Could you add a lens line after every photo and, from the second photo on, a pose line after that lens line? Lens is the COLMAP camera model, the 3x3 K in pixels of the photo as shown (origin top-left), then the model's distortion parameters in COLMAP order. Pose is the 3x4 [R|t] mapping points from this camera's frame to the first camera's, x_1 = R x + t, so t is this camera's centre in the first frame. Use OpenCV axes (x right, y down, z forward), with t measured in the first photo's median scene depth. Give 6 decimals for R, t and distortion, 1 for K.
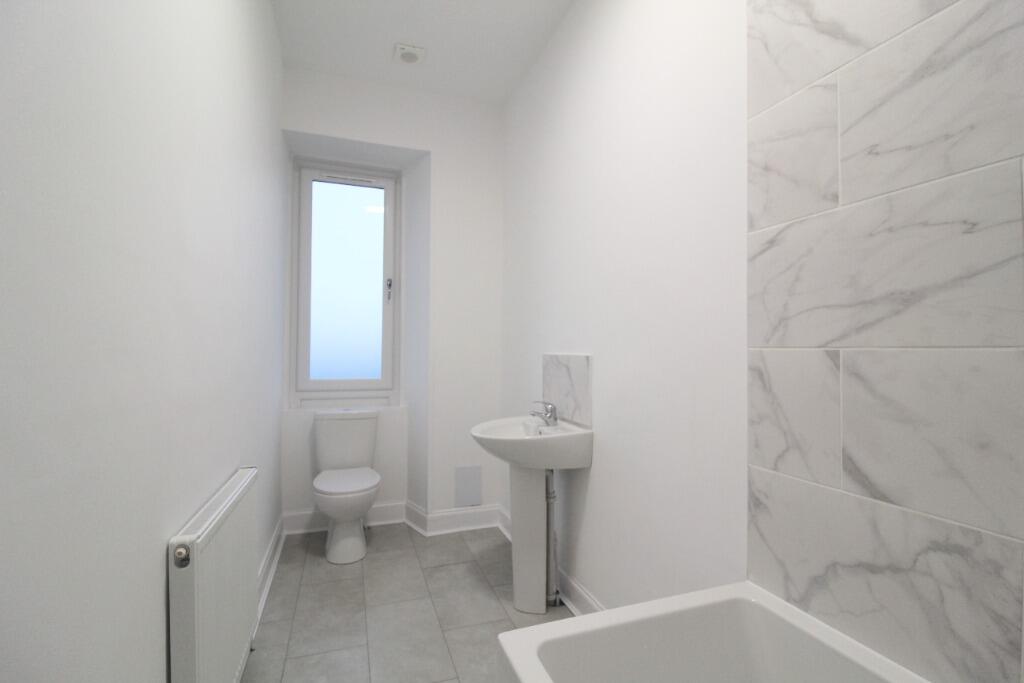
lens RADIAL K [[475.6, 0, 516.5], [0, 475.6, 338.9], [0, 0, 1]] dist [0.001932, -0.012760]
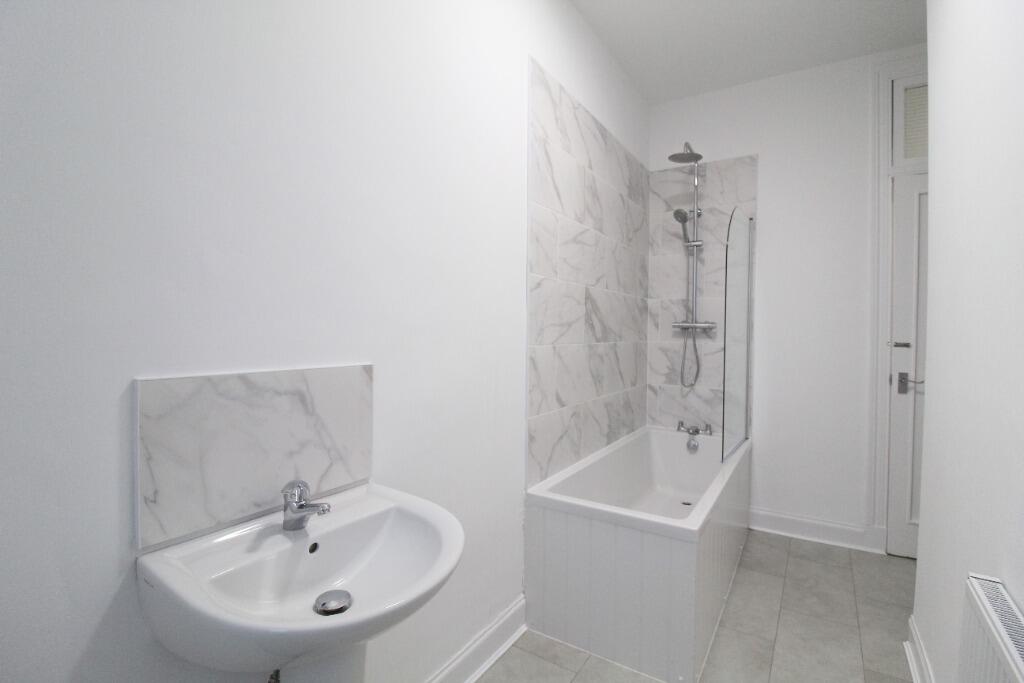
lens RADIAL K [[475.6, 0, 516.5], [0, 475.6, 338.9], [0, 0, 1]] dist [0.001932, -0.012760]
pose [[-0.614132, -0.025387, 0.788795, -0.838695], [-0.030885, 0.999490, 0.008121, -0.017298], [-0.788599, -0.019374, -0.614603, 2.271396]]
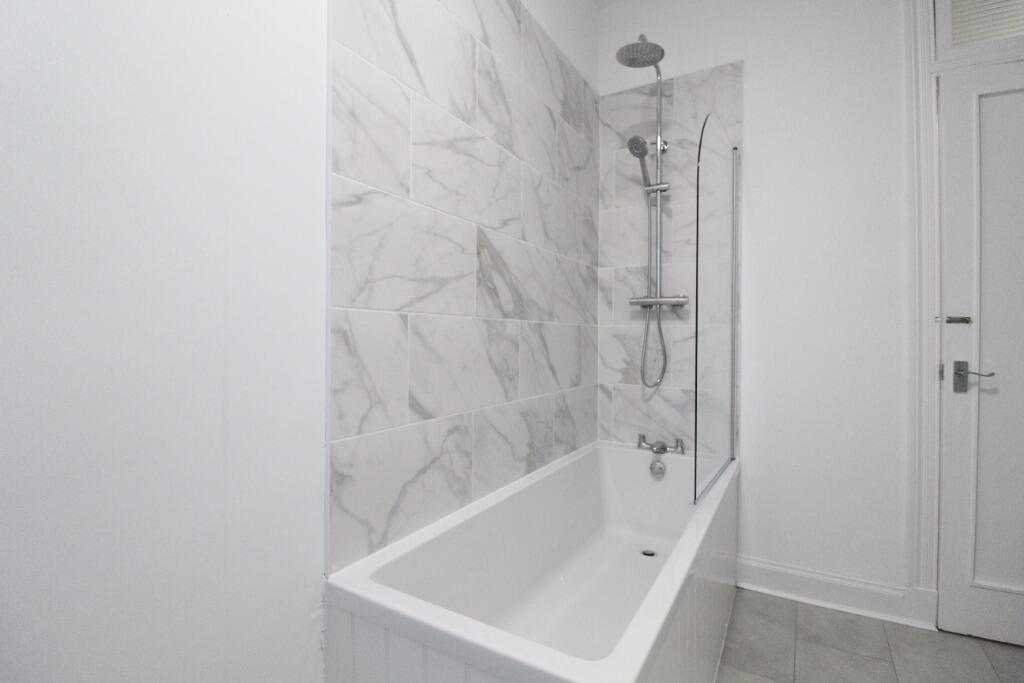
lens RADIAL K [[475.6, 0, 516.5], [0, 475.6, 338.9], [0, 0, 1]] dist [0.001932, -0.012760]
pose [[-0.635253, -0.011398, 0.772220, -0.436943], [-0.025138, 0.999666, -0.005924, 0.082941], [-0.771895, -0.023176, -0.635328, 1.449710]]
